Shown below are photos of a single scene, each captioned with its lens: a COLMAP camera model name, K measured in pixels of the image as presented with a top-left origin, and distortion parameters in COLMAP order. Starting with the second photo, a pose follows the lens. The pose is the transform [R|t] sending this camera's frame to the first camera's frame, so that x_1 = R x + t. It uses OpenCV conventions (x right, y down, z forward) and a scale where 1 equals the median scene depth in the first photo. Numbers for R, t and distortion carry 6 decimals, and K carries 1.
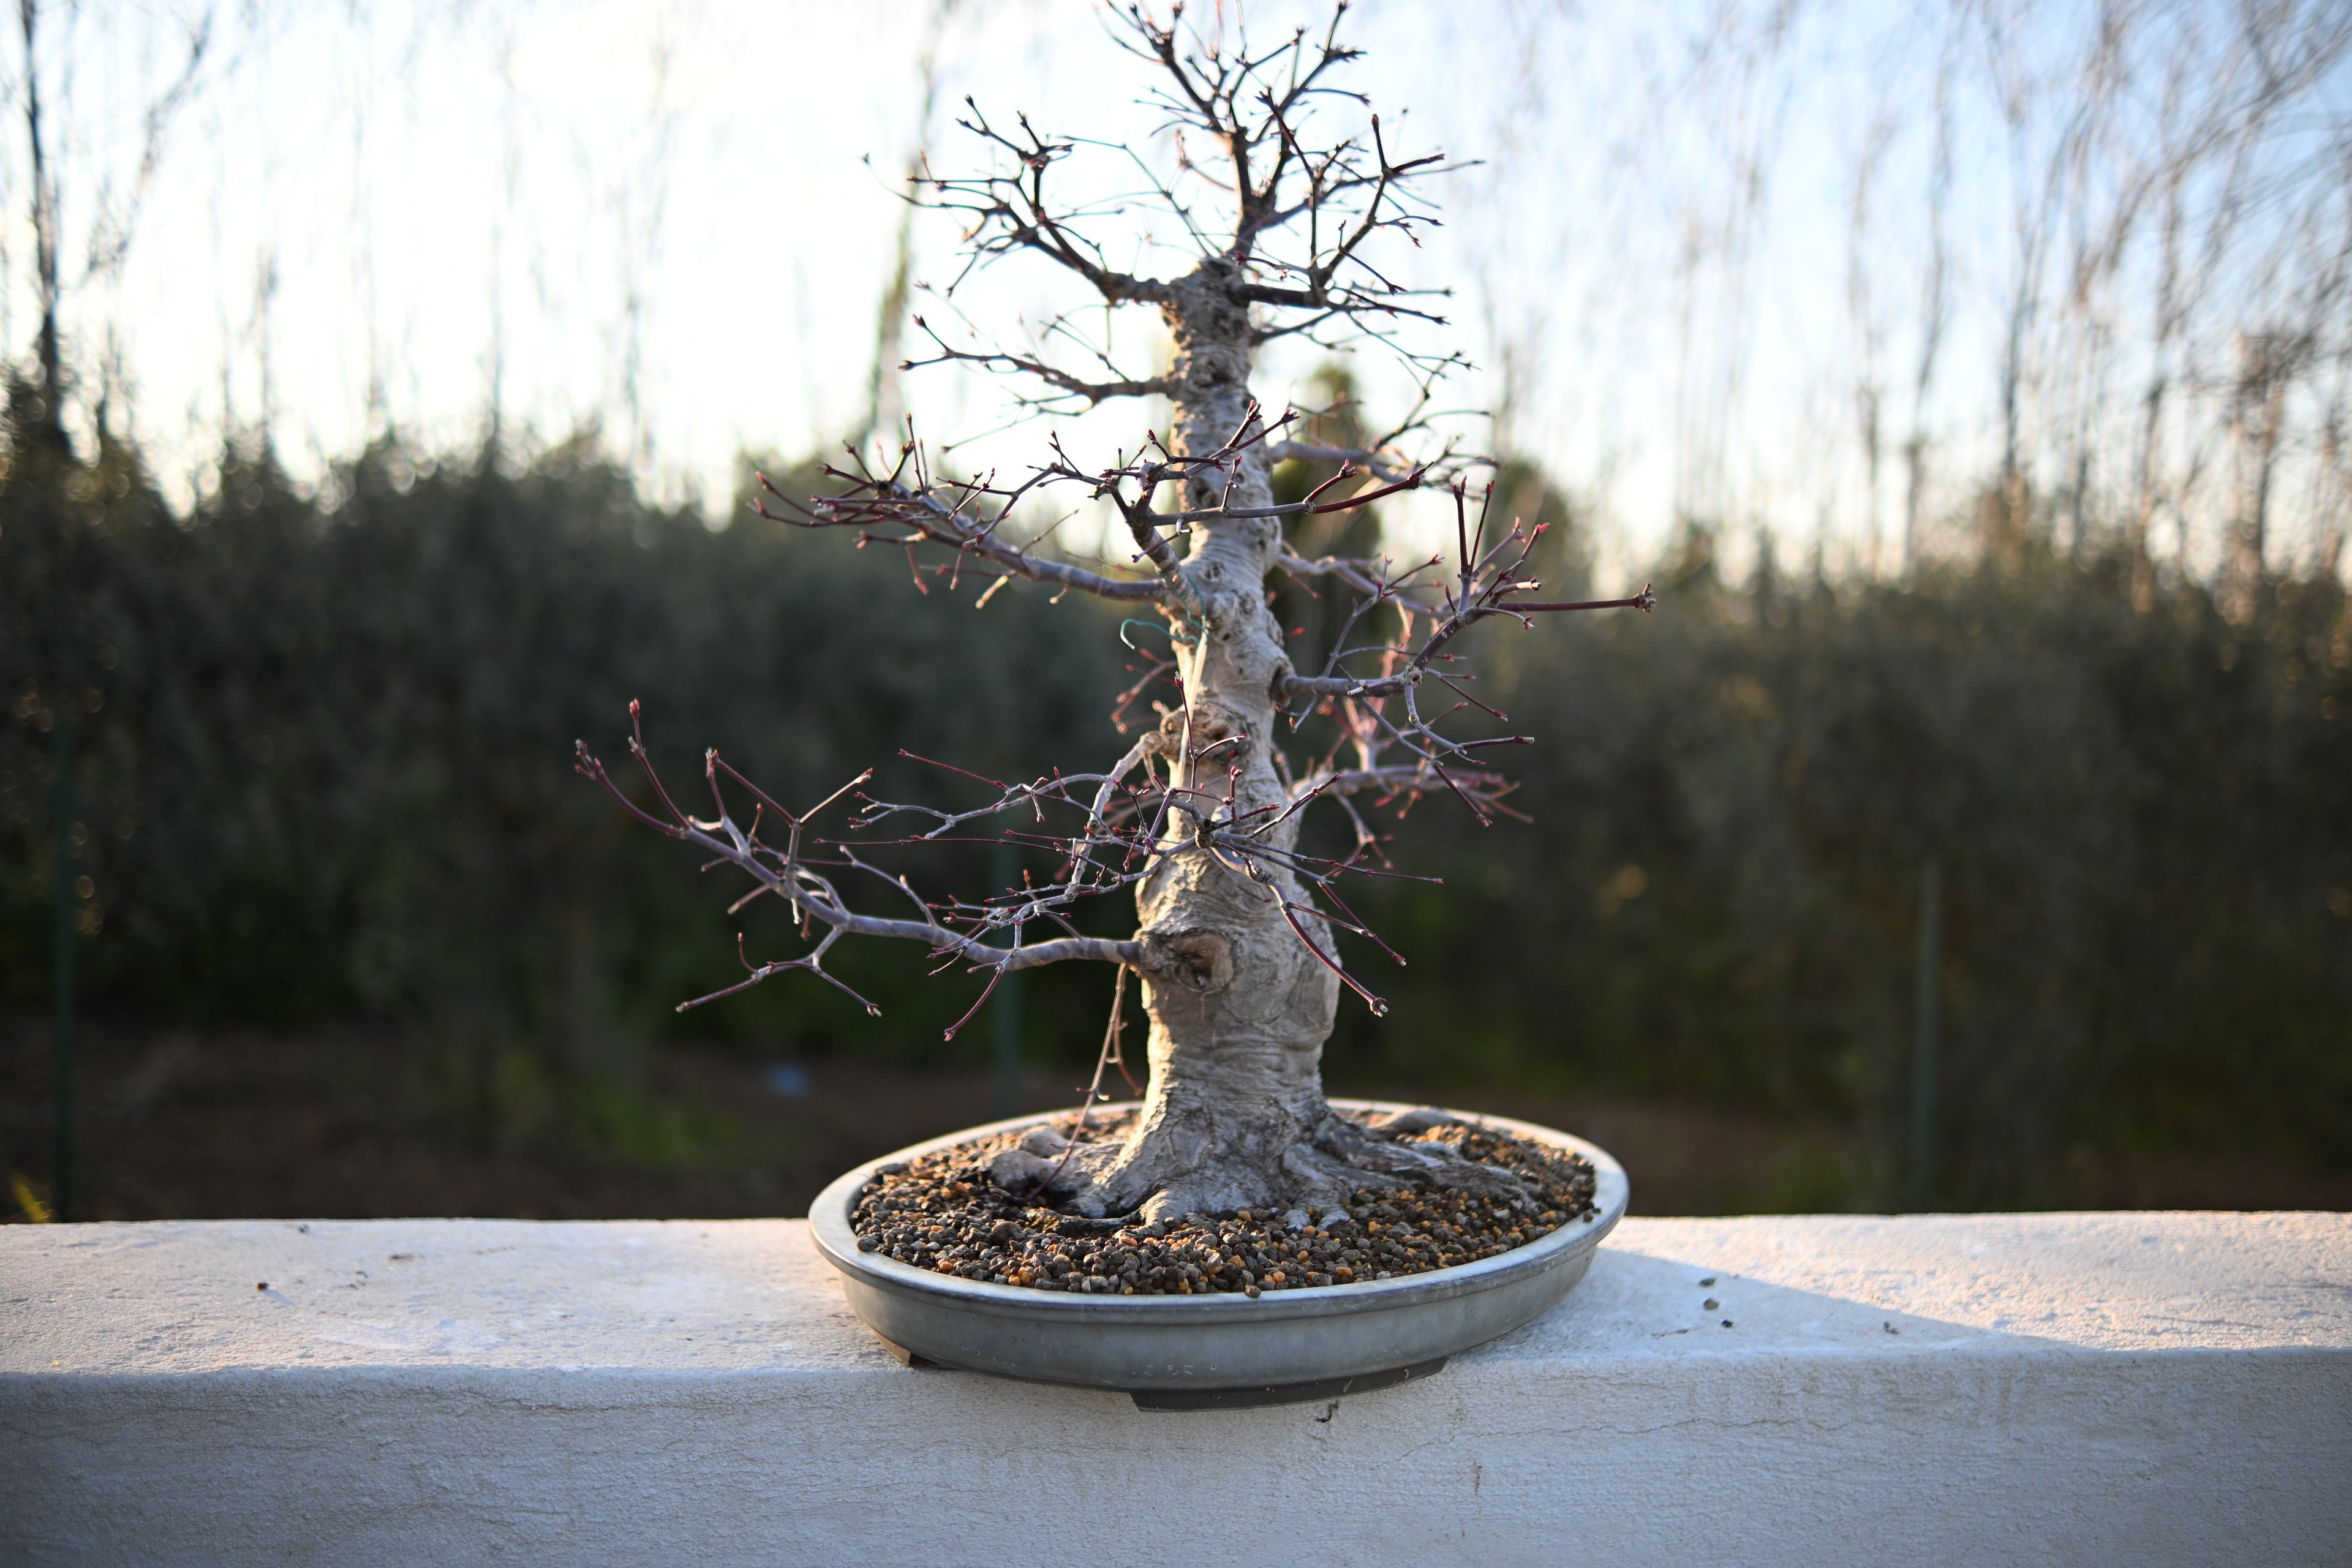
lens RADIAL K [[2349.2, 0, 1172.0], [0, 2349.2, 778.9], [0, 0, 1]] dist [-0.063907, 0.194633]
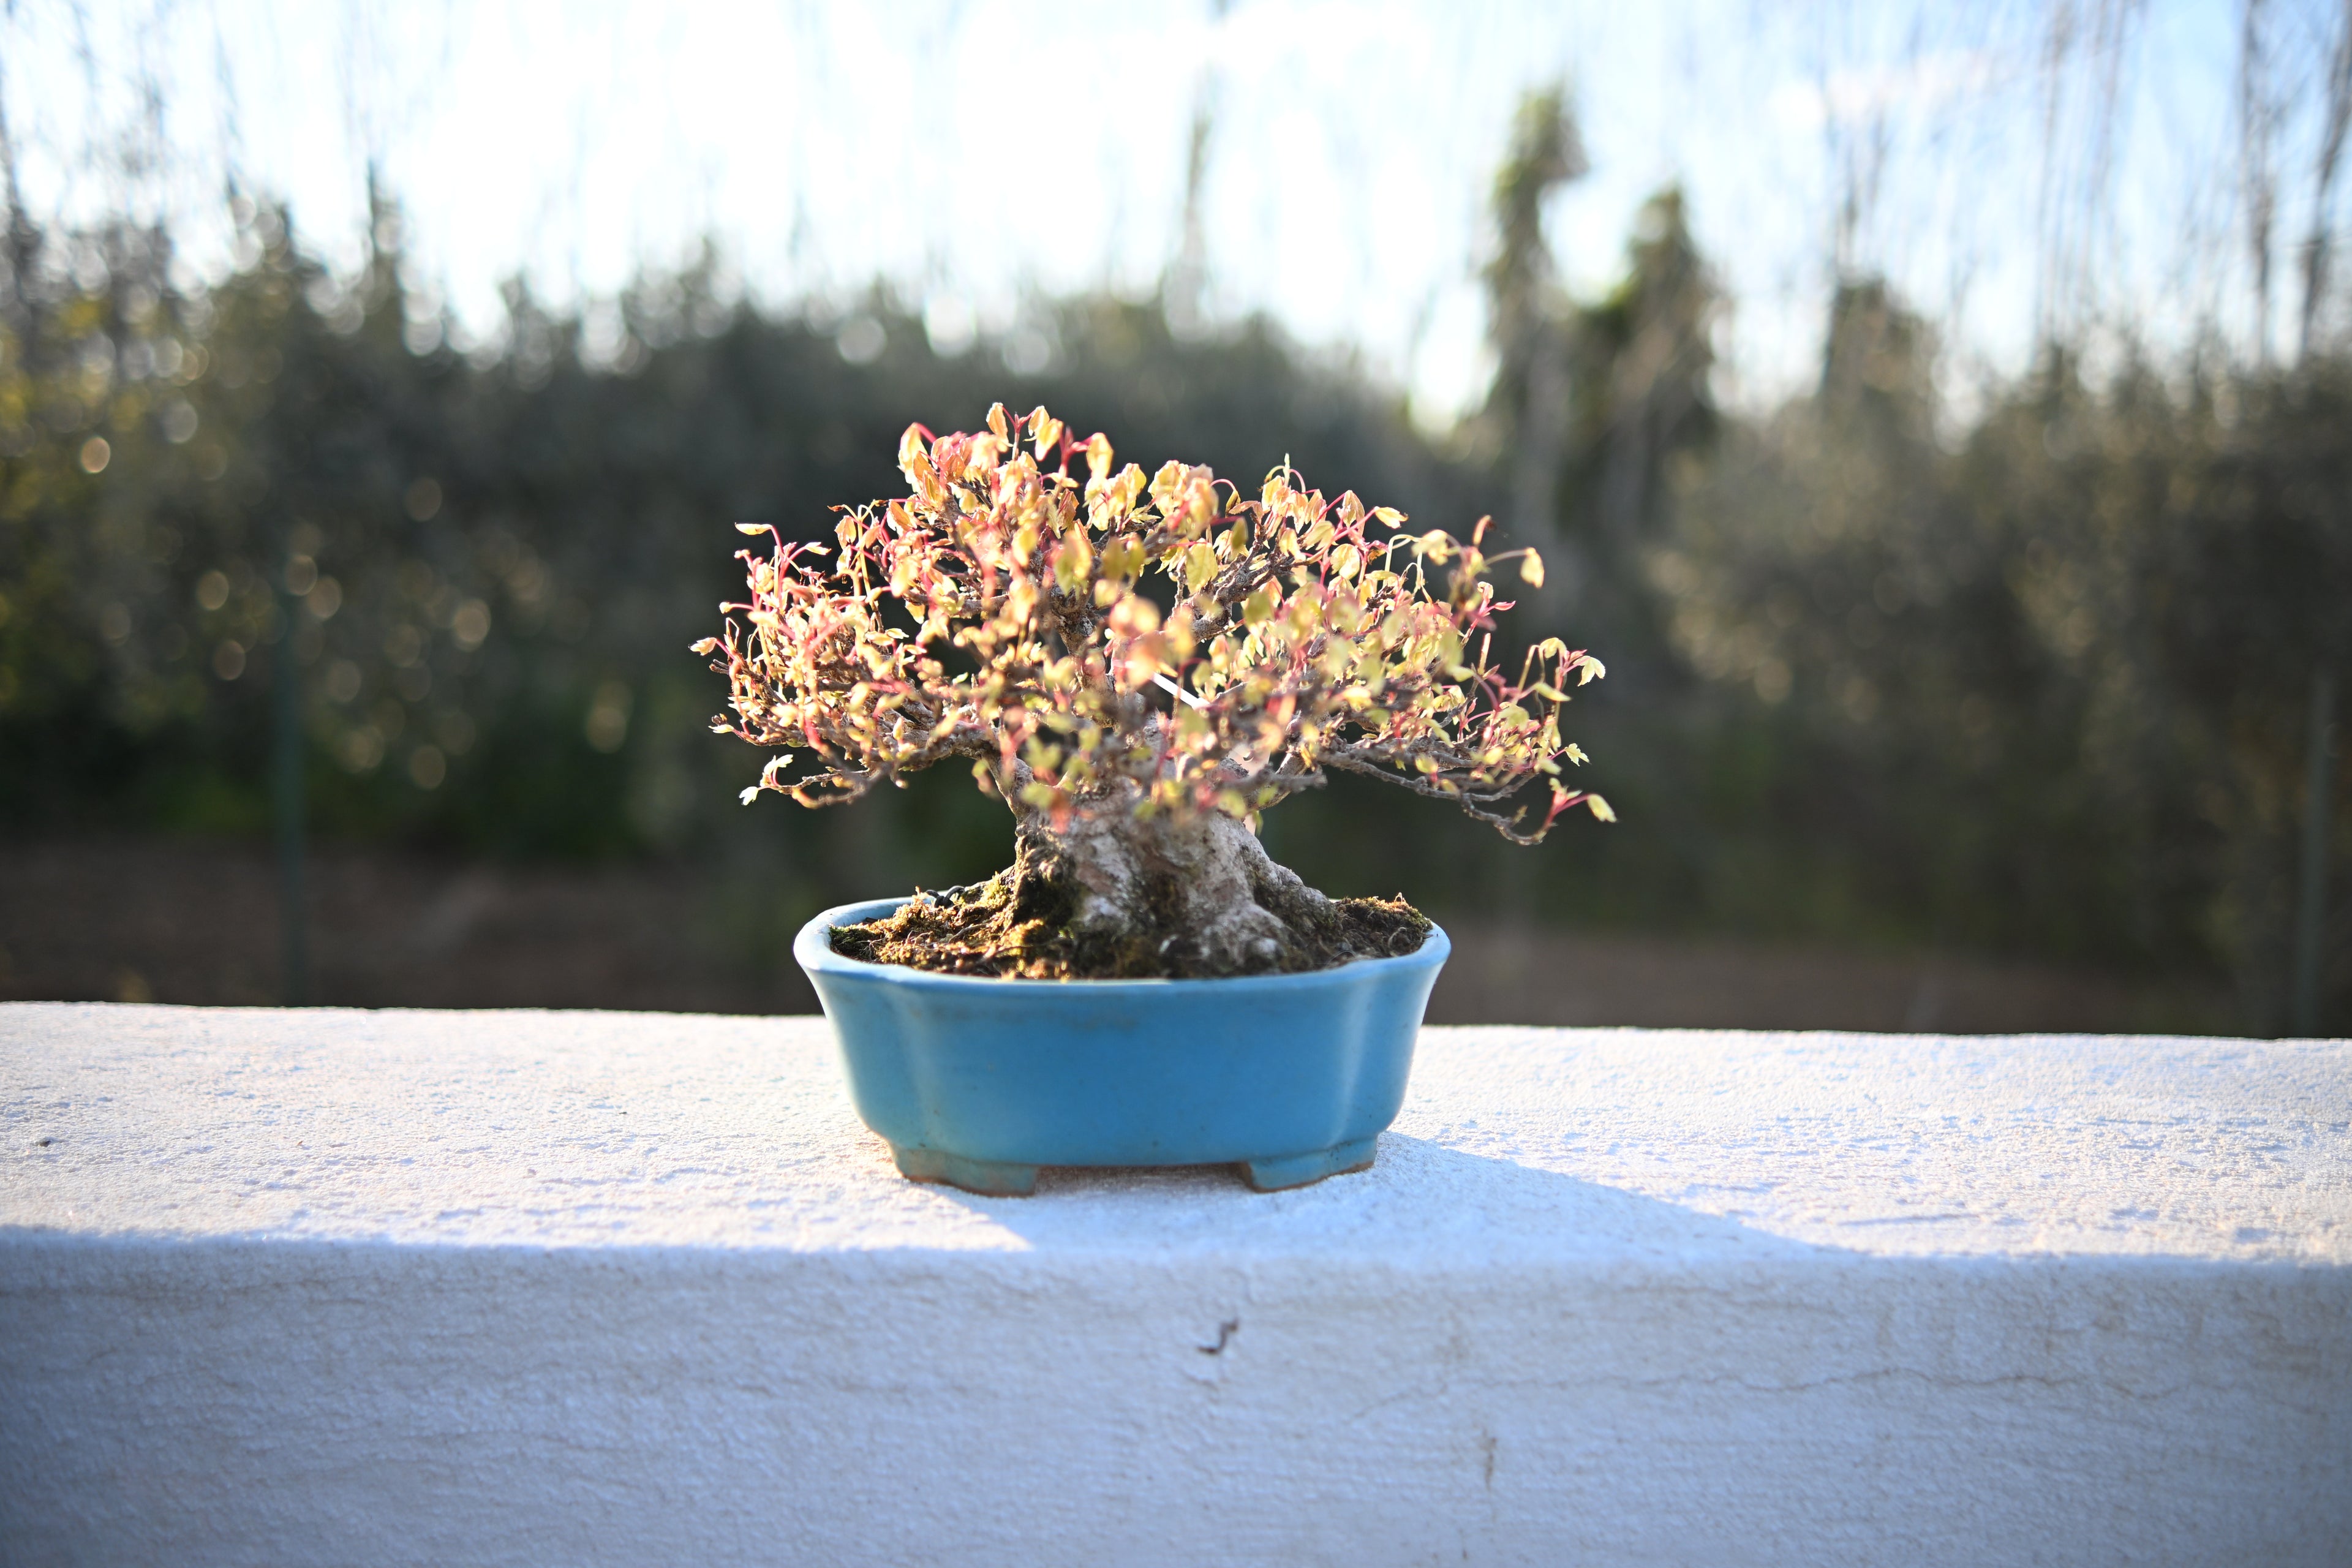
lens RADIAL K [[2349.2, 0, 1172.0], [0, 2349.2, 778.9], [0, 0, 1]] dist [-0.063907, 0.194633]
pose [[0.990003, 0.000905, -0.141044, 0.121661], [0.007548, 0.998207, 0.059384, 0.090686], [0.140845, -0.059855, 0.988221, 0.397315]]
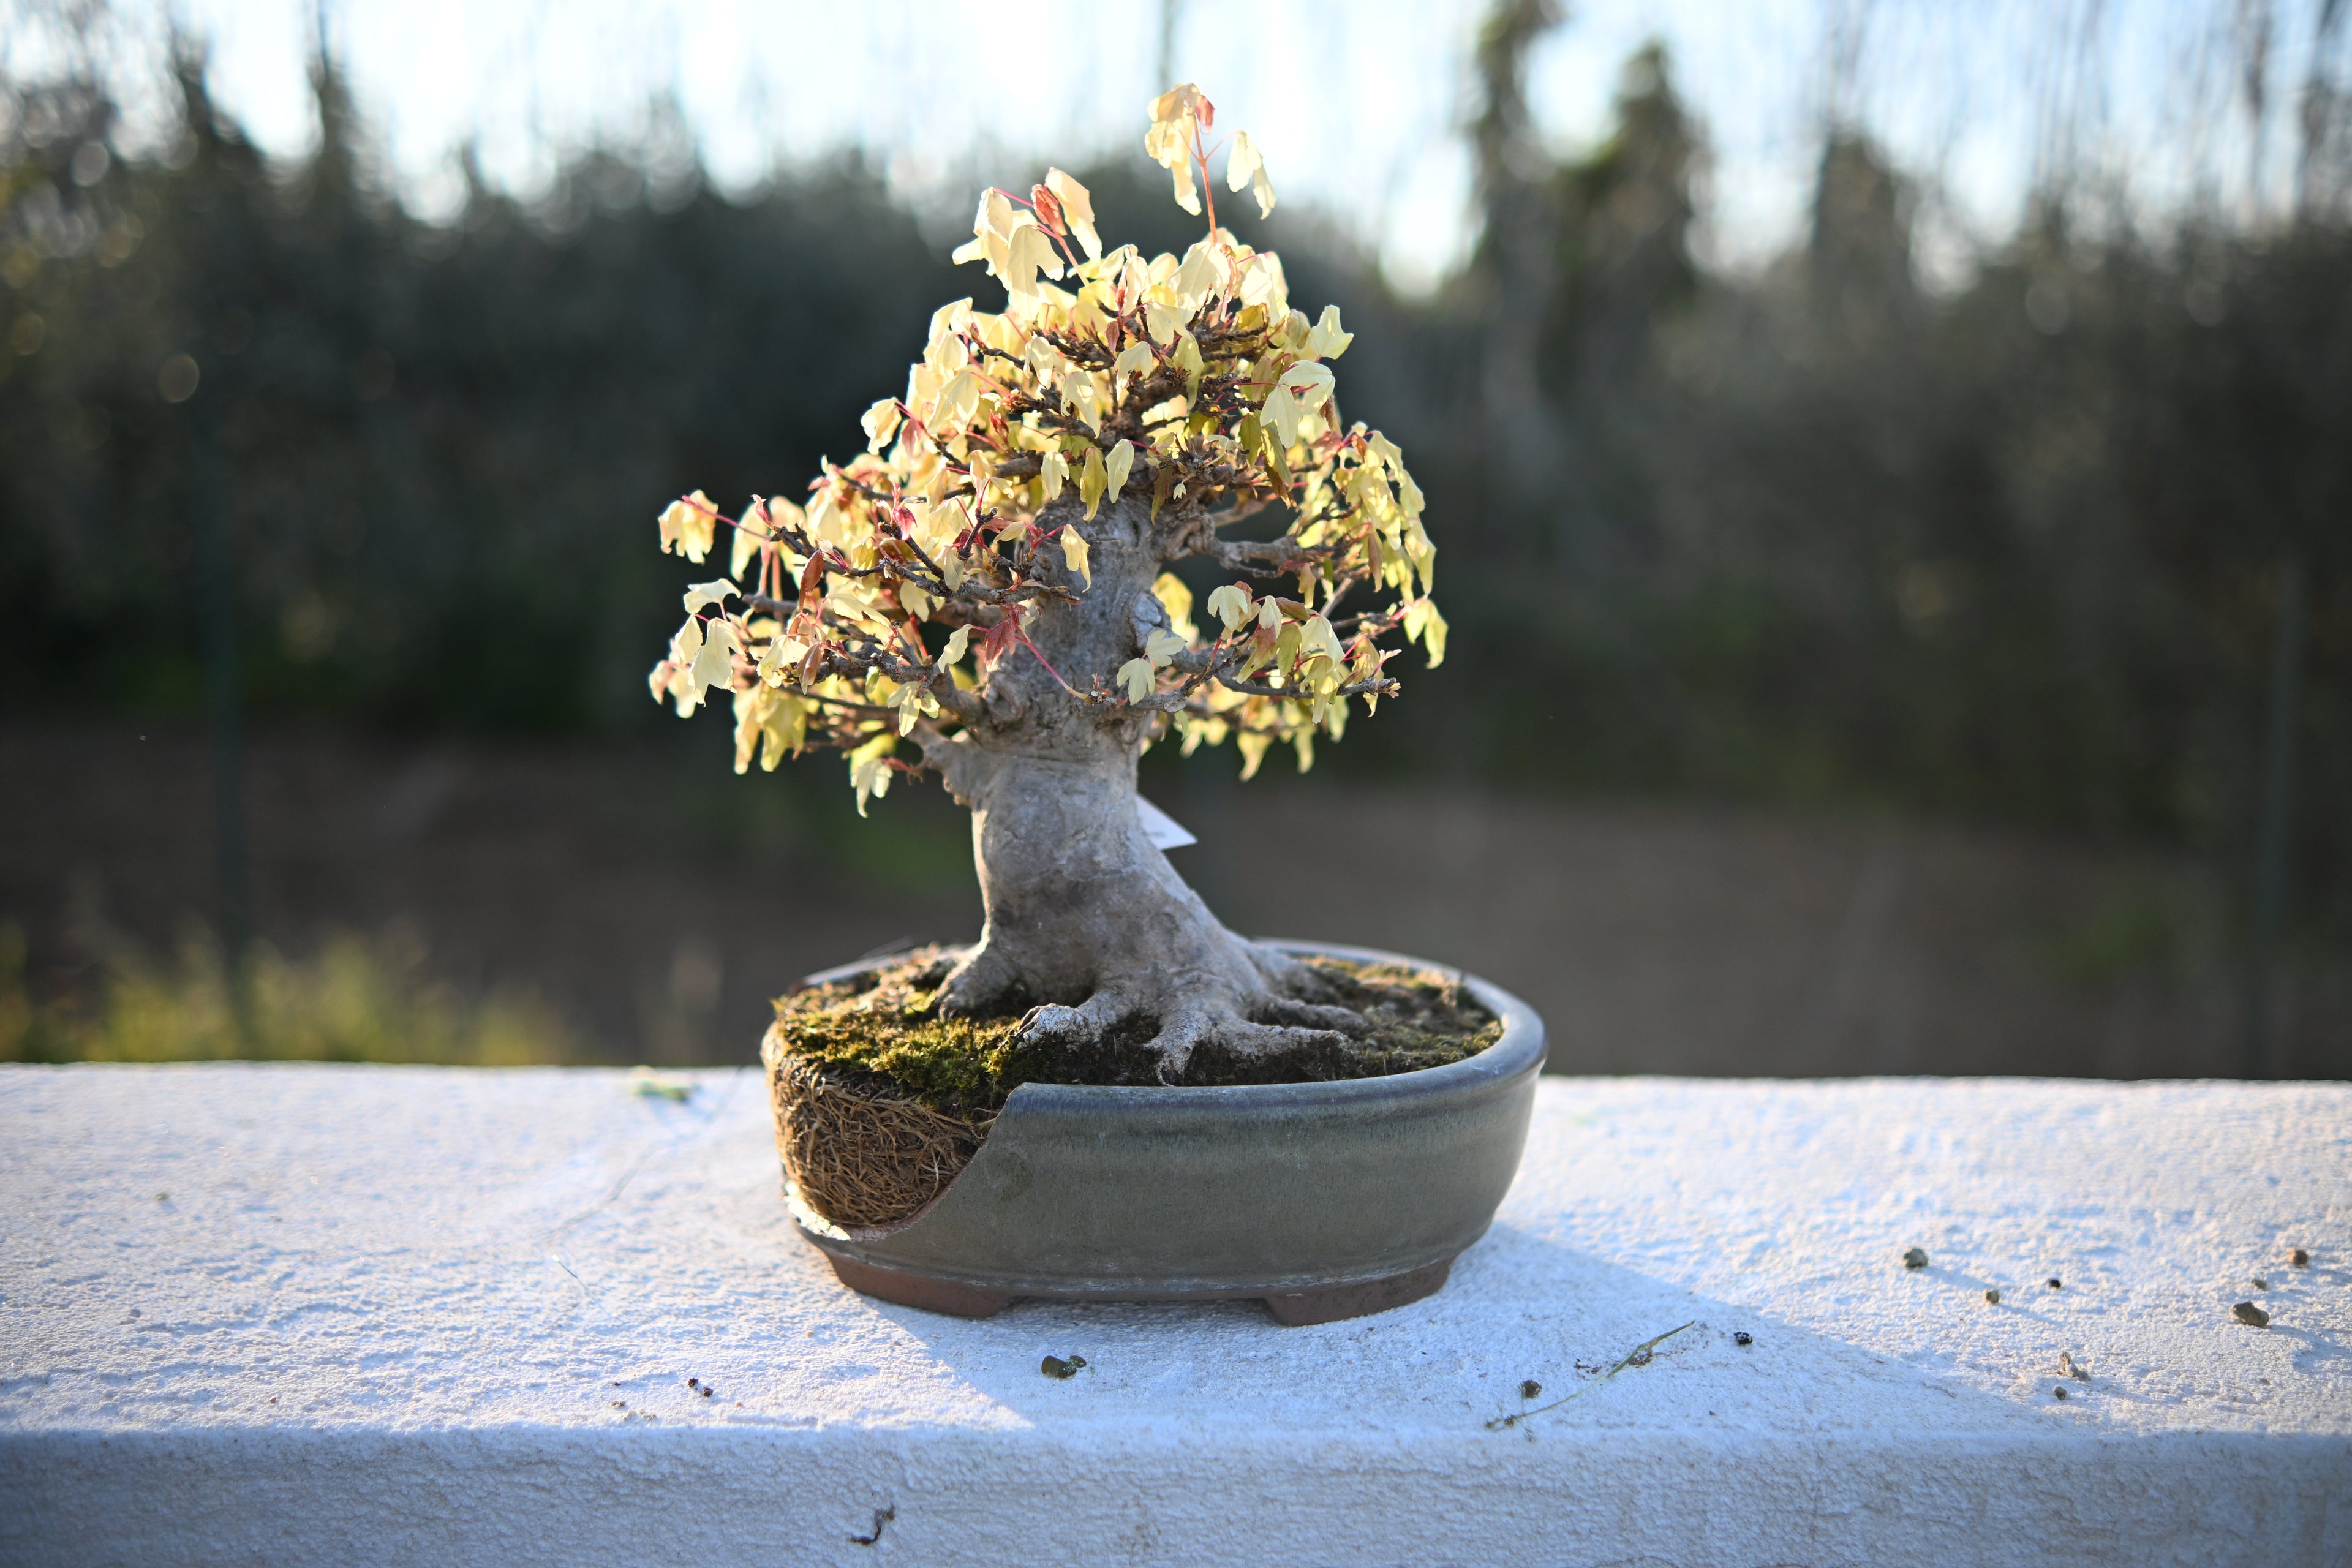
lens RADIAL K [[2349.2, 0, 1172.0], [0, 2349.2, 778.9], [0, 0, 1]] dist [-0.063907, 0.194633]
pose [[0.990599, 0.001975, -0.136781, 0.178061], [0.014399, 0.992835, 0.118621, 0.047328], [0.136035, -0.119475, 0.983474, 0.479247]]
